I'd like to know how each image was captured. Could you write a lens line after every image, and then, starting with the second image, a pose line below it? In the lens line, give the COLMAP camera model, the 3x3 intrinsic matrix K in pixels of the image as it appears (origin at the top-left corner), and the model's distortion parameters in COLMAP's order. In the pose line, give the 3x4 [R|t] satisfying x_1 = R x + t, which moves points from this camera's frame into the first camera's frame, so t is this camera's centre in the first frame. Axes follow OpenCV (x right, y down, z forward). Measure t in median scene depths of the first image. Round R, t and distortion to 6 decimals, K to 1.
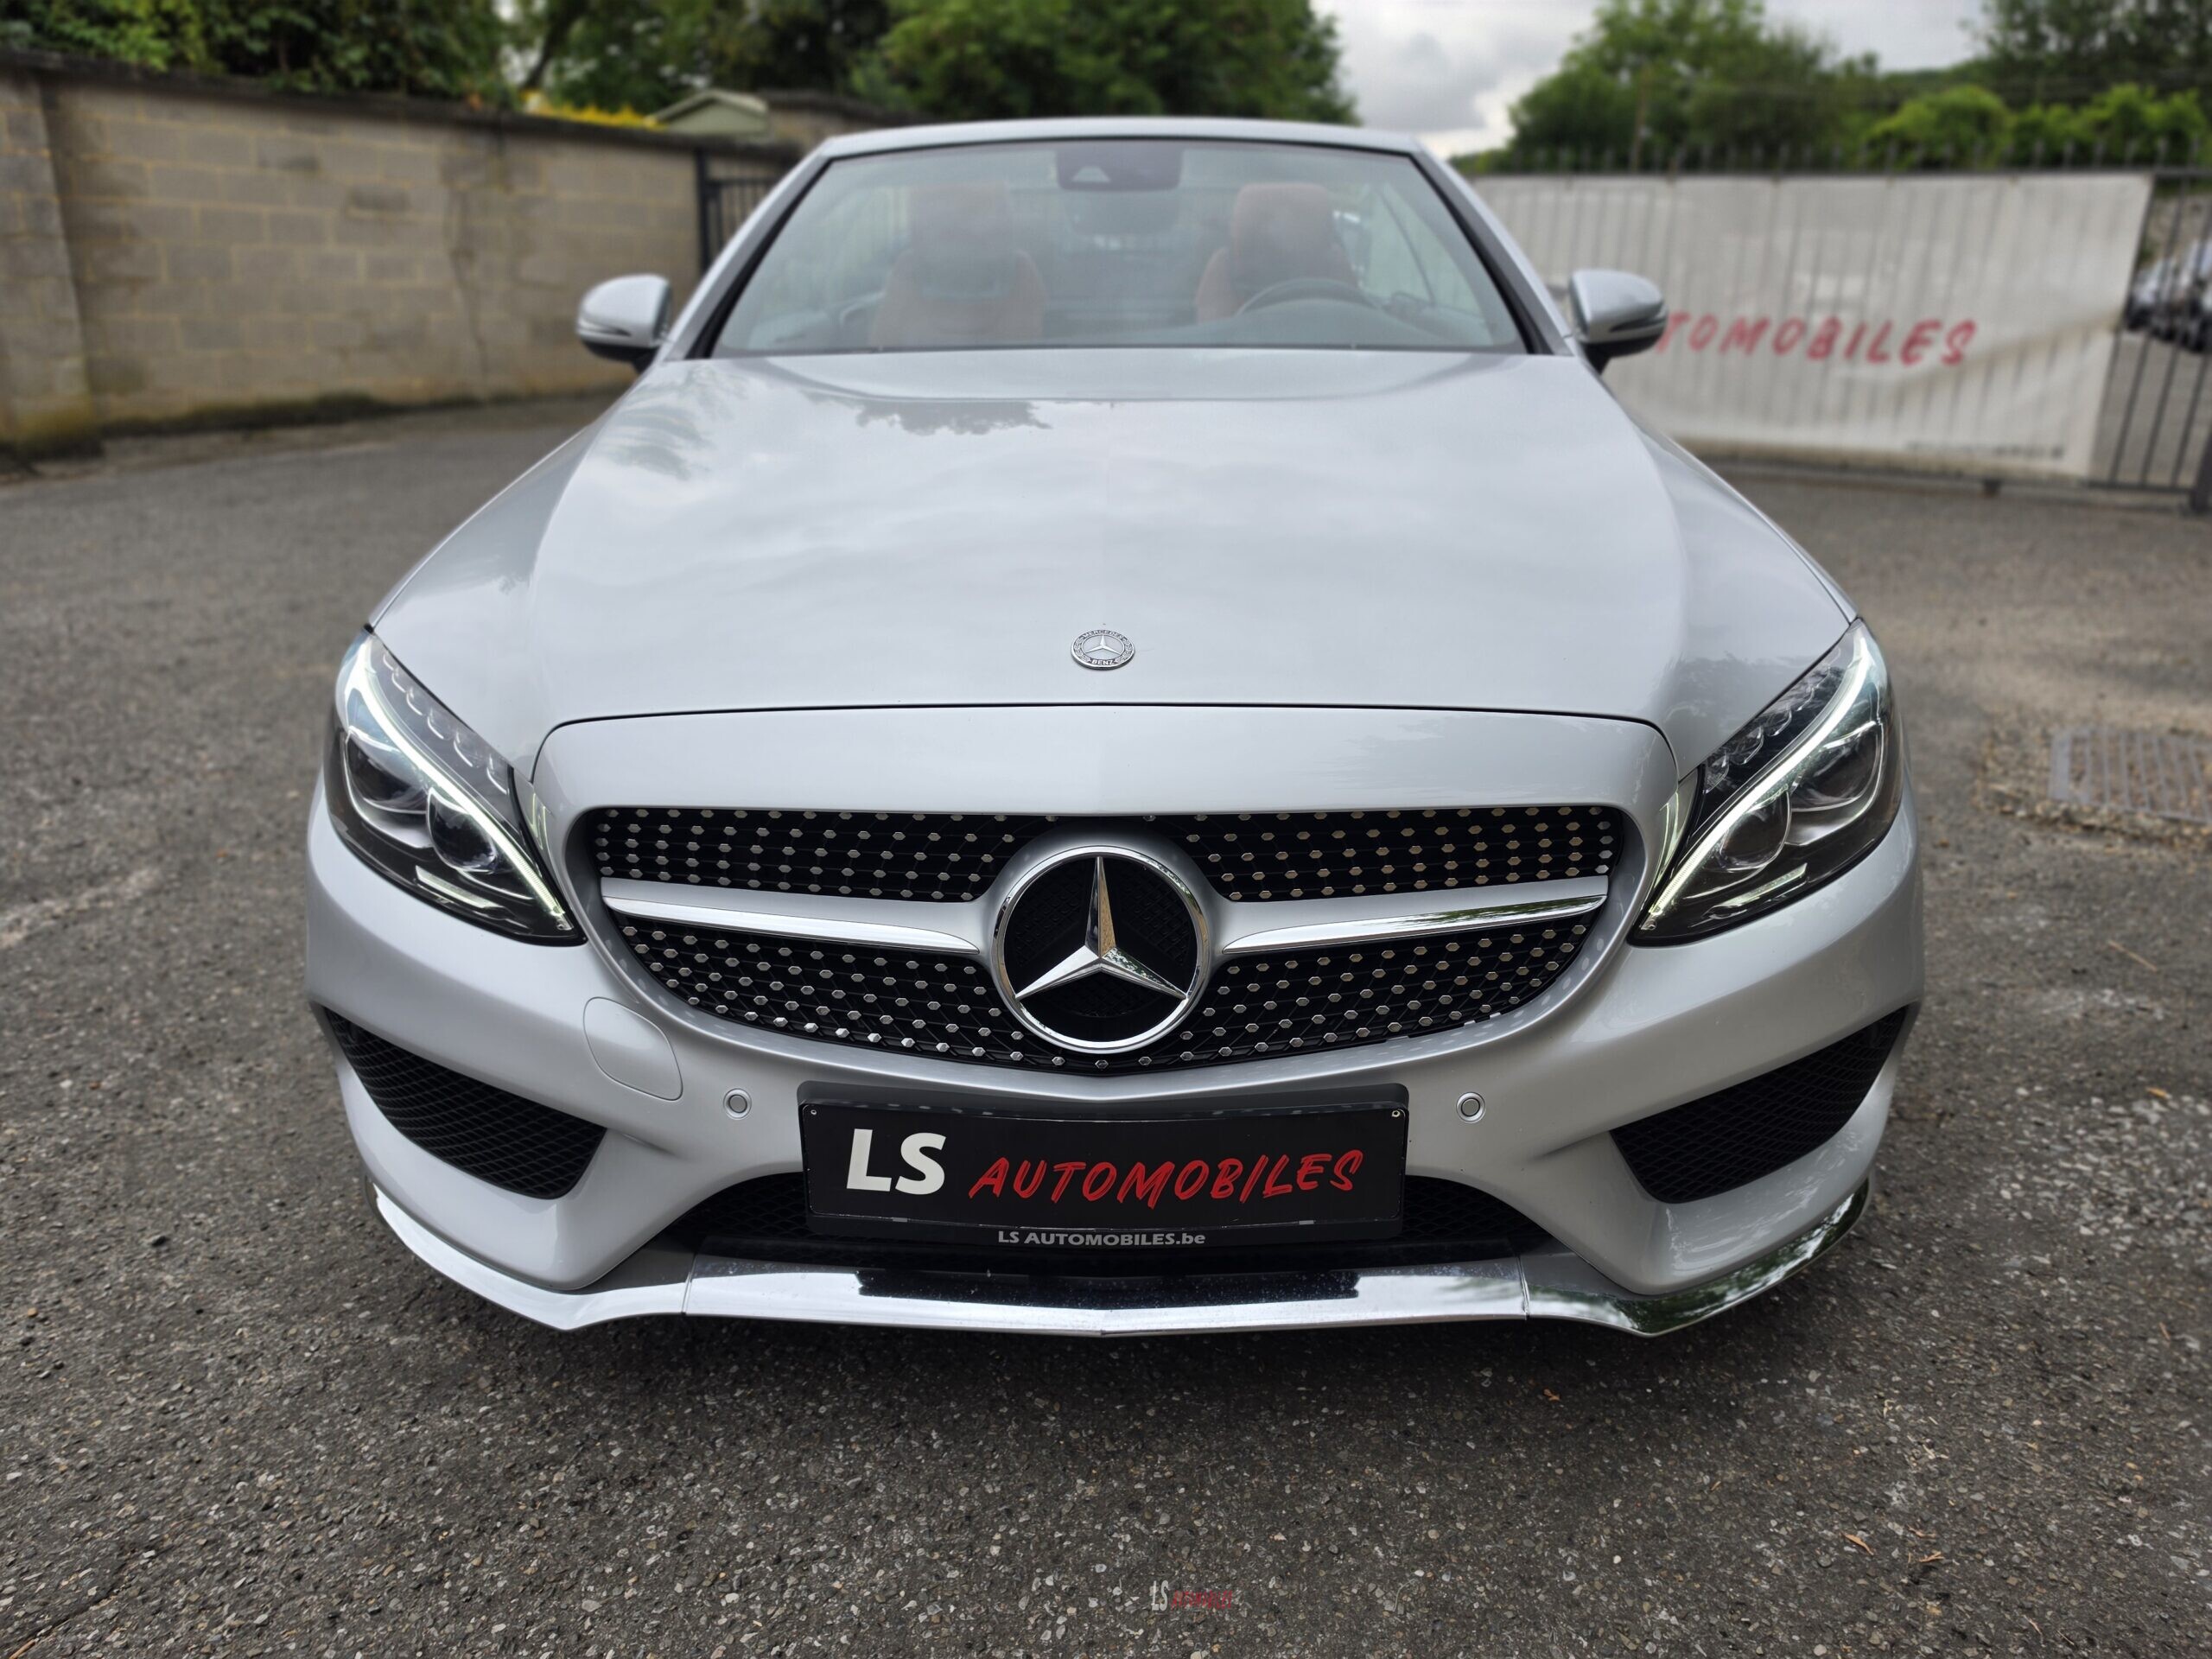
lens RADIAL K [[1508.9, 0, 1106.0], [0, 1508.9, 829.5], [0, 0, 1]] dist [-0.000088, -0.003006]
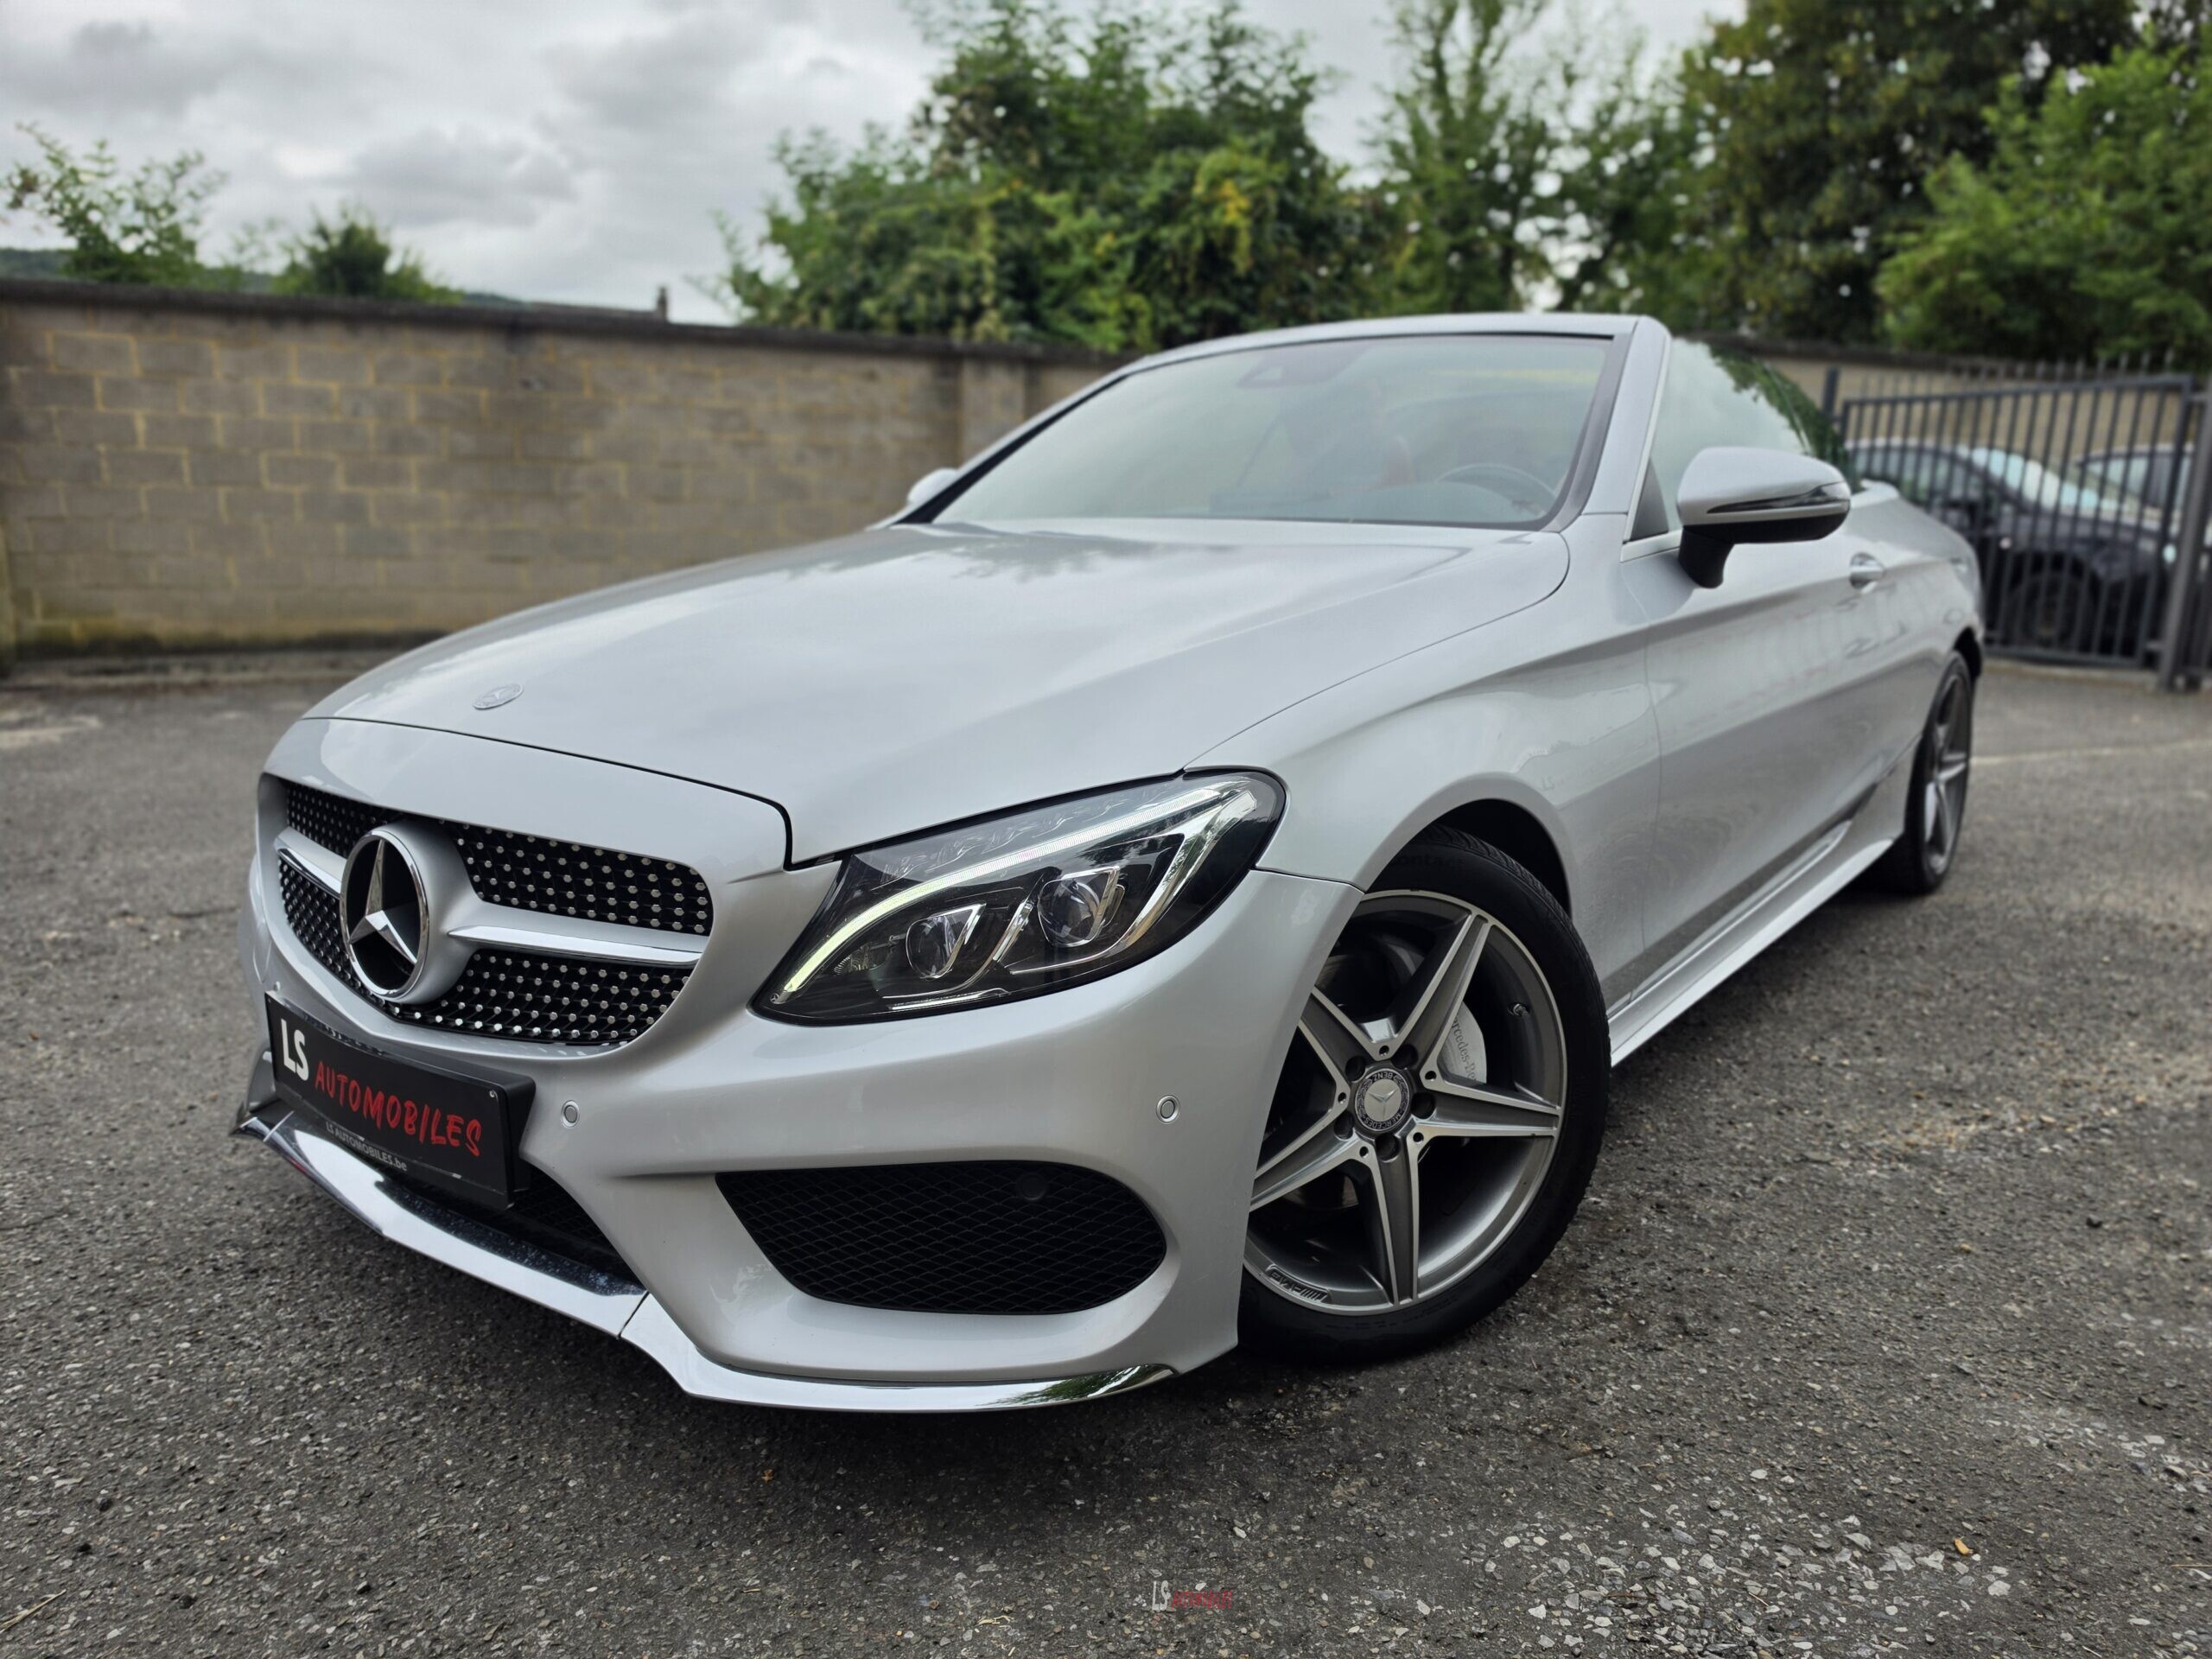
lens RADIAL K [[1508.9, 0, 1106.0], [0, 1508.9, 829.5], [0, 0, 1]] dist [-0.000088, -0.003006]
pose [[0.802030, 0.117122, -0.585688, 0.163316], [-0.202797, 0.975732, -0.082586, -0.001631], [0.561802, 0.185013, 0.806318, 0.037375]]
